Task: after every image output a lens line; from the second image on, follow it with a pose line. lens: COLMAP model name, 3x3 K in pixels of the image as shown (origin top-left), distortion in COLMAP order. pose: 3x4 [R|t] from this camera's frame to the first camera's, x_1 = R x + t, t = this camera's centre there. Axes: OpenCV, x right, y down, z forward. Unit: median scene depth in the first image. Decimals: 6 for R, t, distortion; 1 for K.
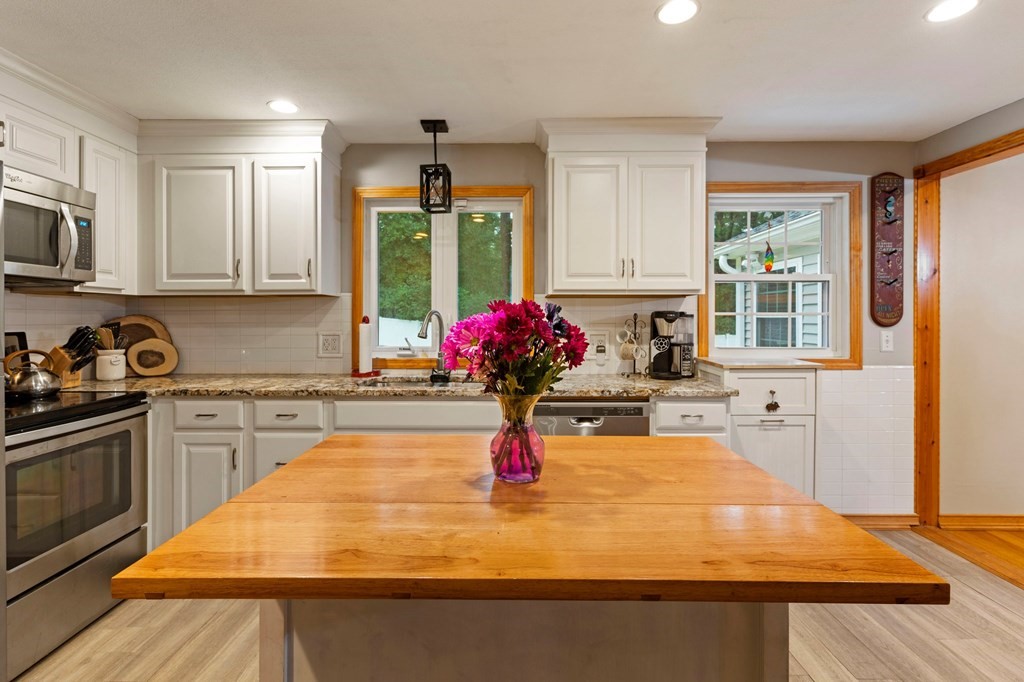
lens RADIAL K [[496.8, 0, 509.0], [0, 496.8, 319.5], [0, 0, 1]] dist [0.003618, 0.000272]
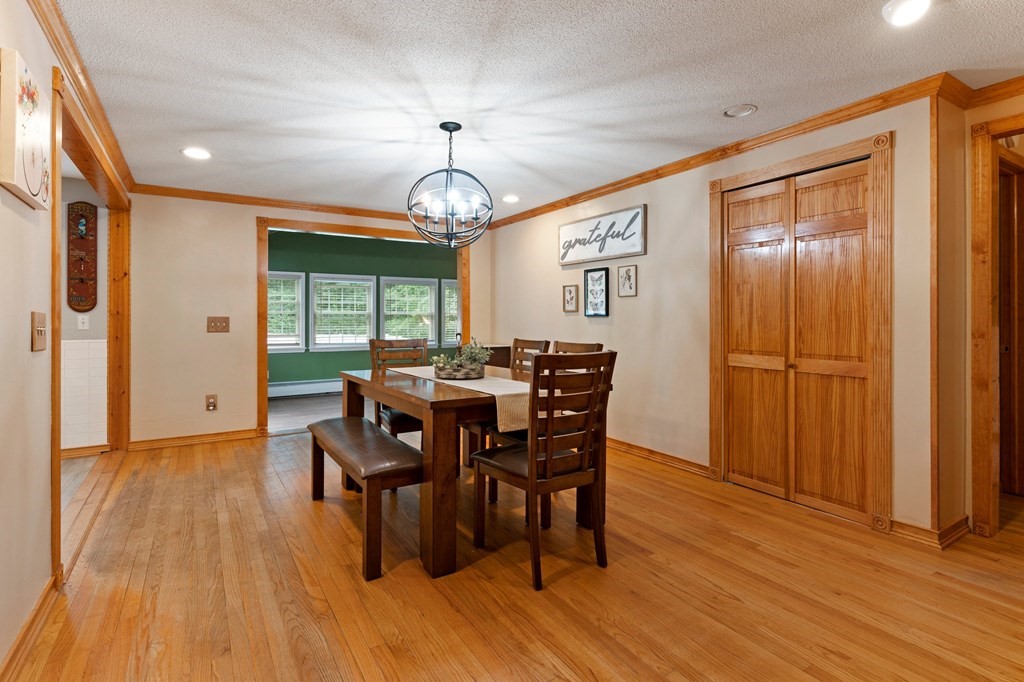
lens RADIAL K [[501.0, 0, 509.8], [0, 501.0, 320.3], [0, 0, 1]] dist [-0.001526, -0.000349]
pose [[0.838537, -0.001772, 0.544841, 1.084353], [0.004482, 0.999983, -0.003644, 0.051896], [-0.544826, 0.005498, 0.838531, -0.896740]]
